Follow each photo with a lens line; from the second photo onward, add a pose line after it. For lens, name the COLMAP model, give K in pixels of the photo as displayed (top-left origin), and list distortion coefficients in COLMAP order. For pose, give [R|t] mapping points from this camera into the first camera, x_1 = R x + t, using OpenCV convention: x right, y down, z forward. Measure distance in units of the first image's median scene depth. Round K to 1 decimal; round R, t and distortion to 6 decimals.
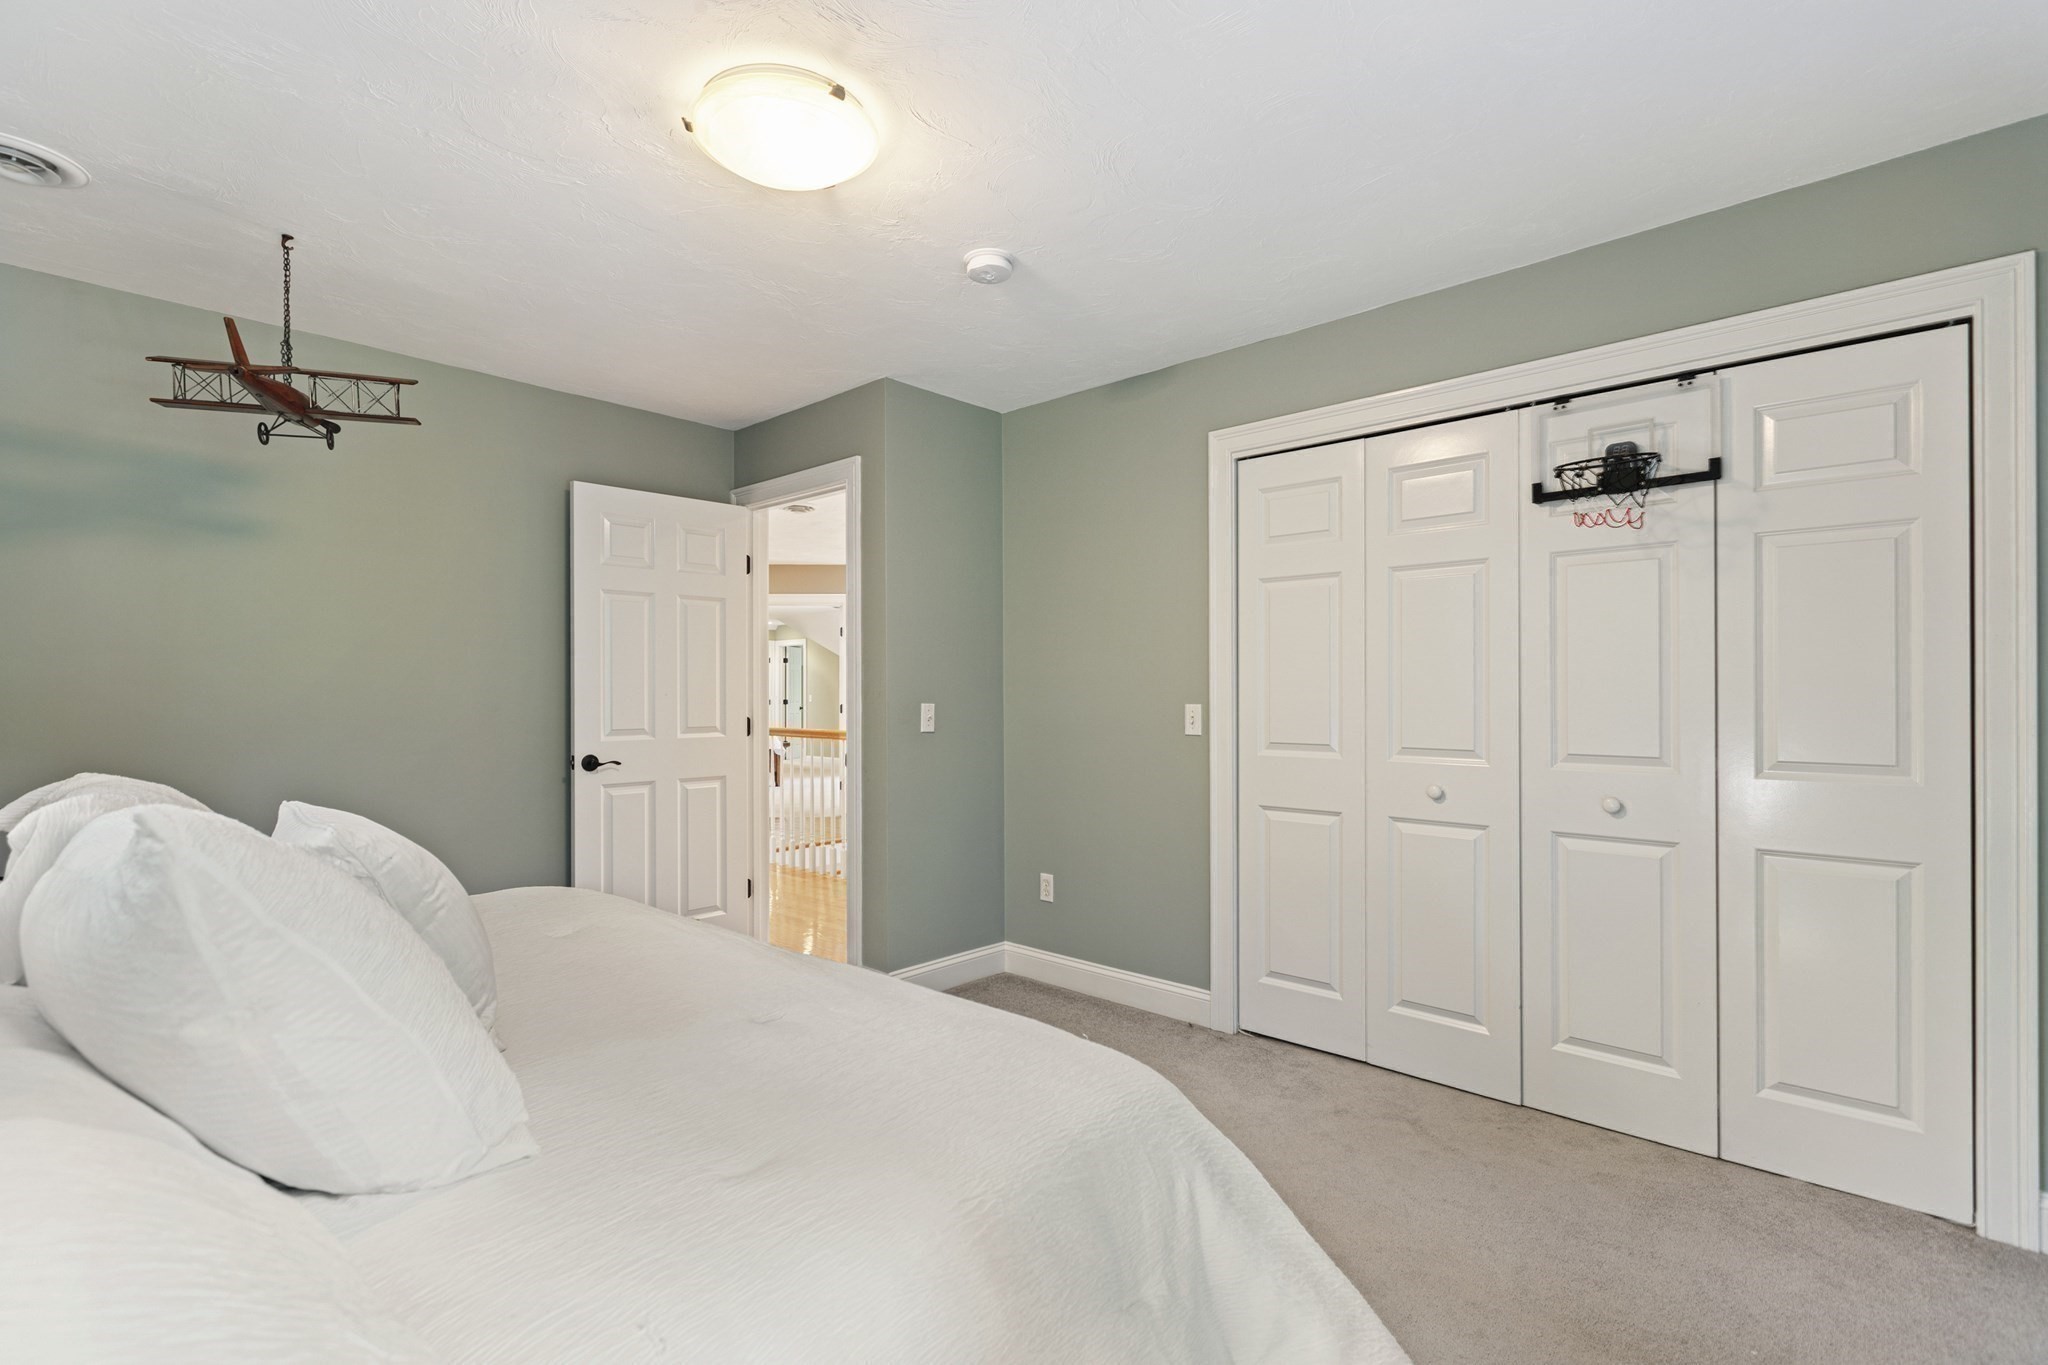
lens RADIAL K [[911.3, 0, 1017.3], [0, 911.3, 689.0], [0, 0, 1]] dist [0.001920, -0.000051]
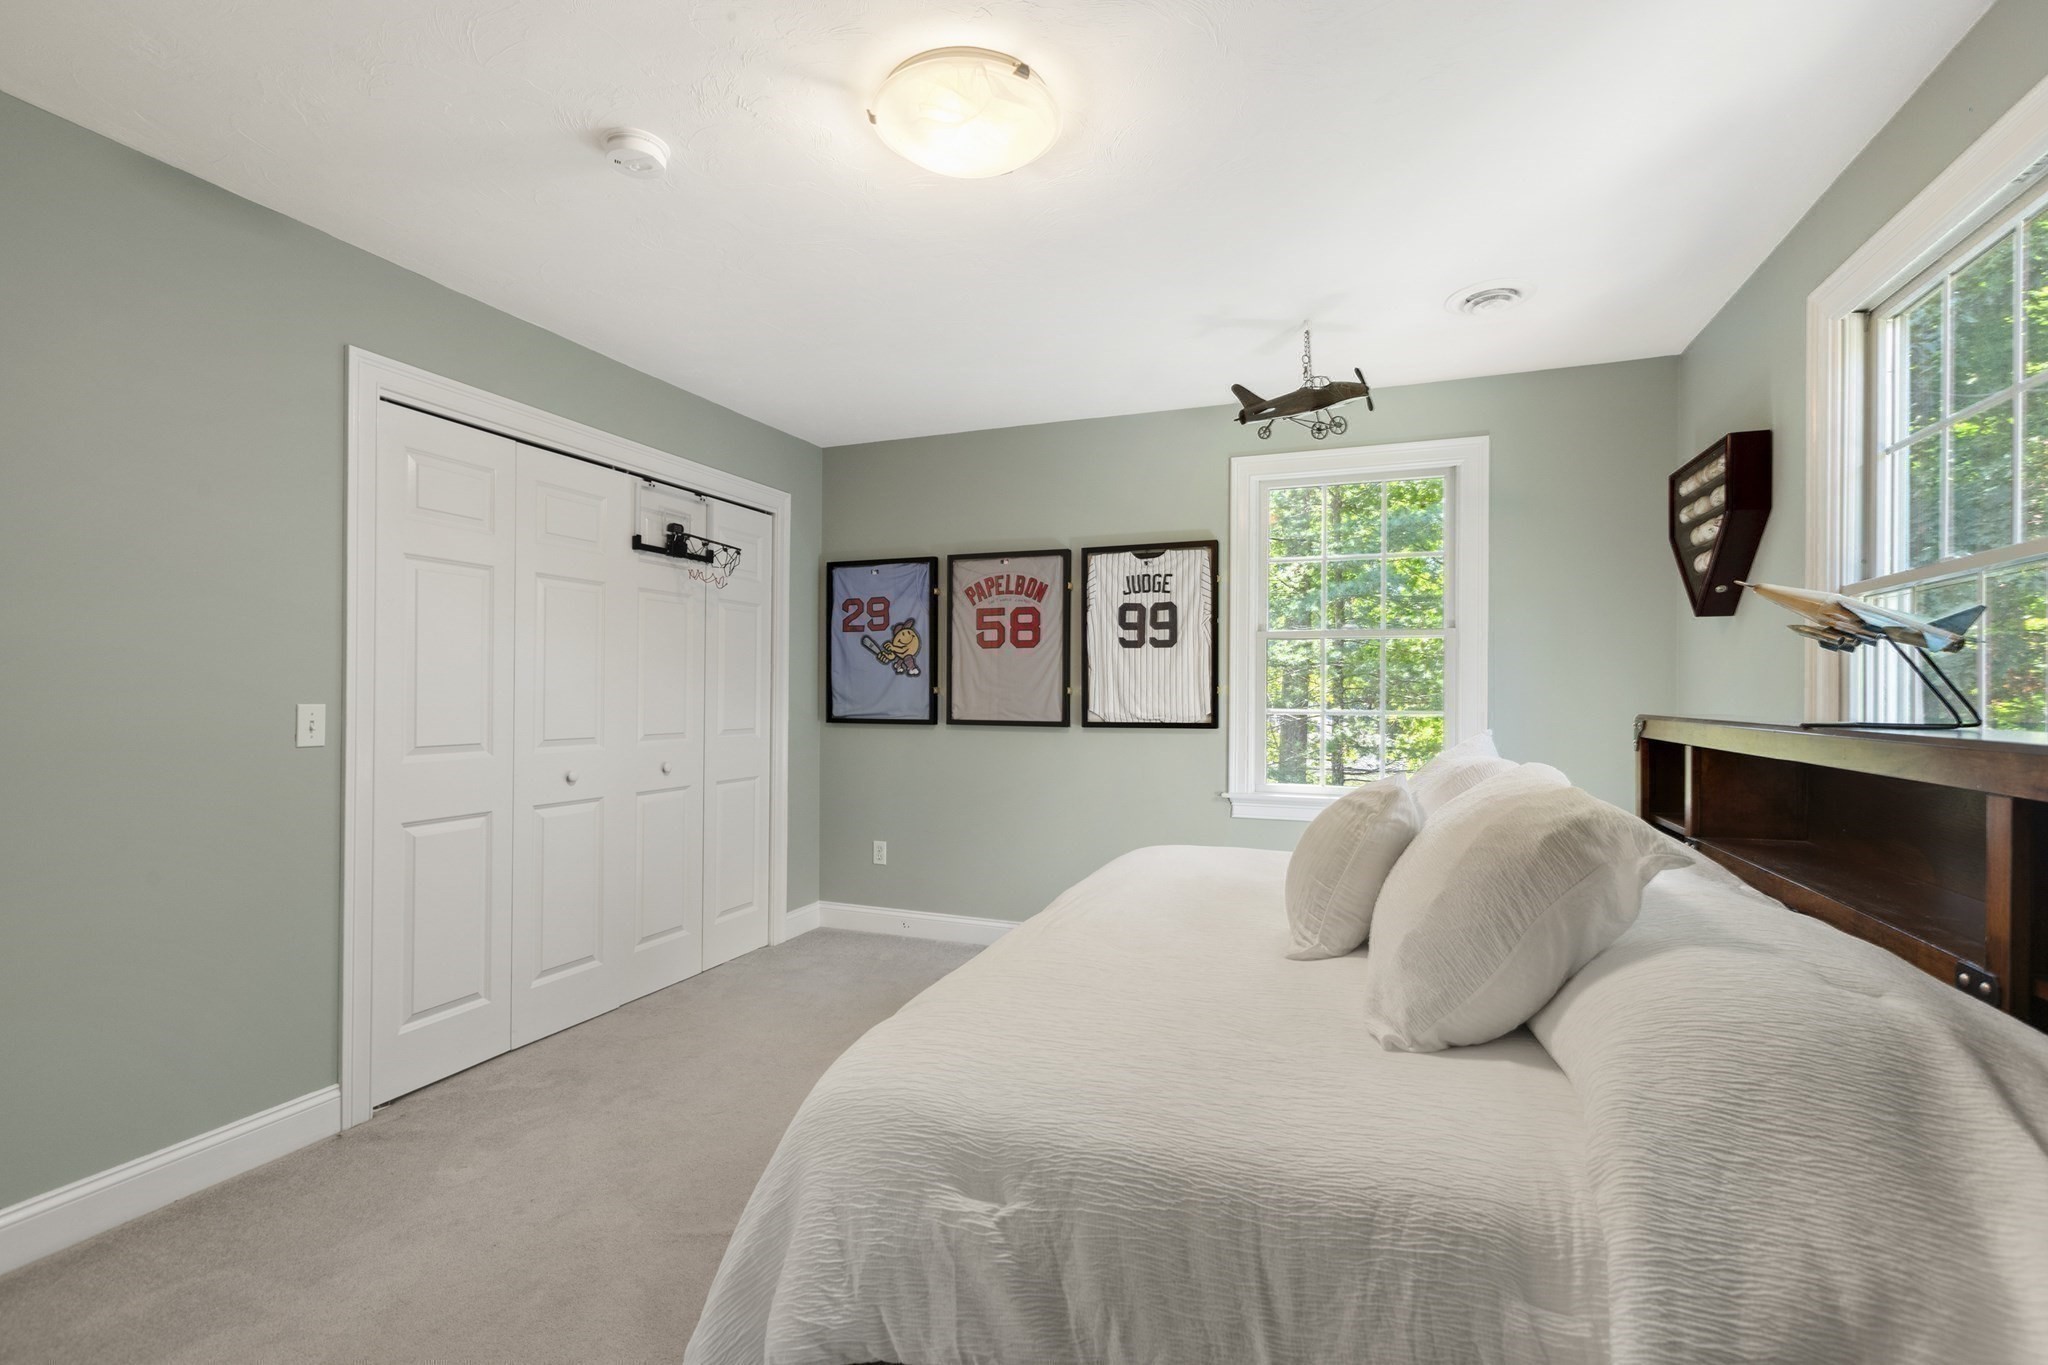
lens RADIAL K [[911.3, 0, 1017.3], [0, 911.3, 689.0], [0, 0, 1]] dist [0.001920, -0.000051]
pose [[-0.350300, 0.001845, 0.936636, -0.778393], [-0.013097, 0.999891, -0.006868, 0.003155], [-0.936546, -0.014673, -0.350238, 0.833518]]
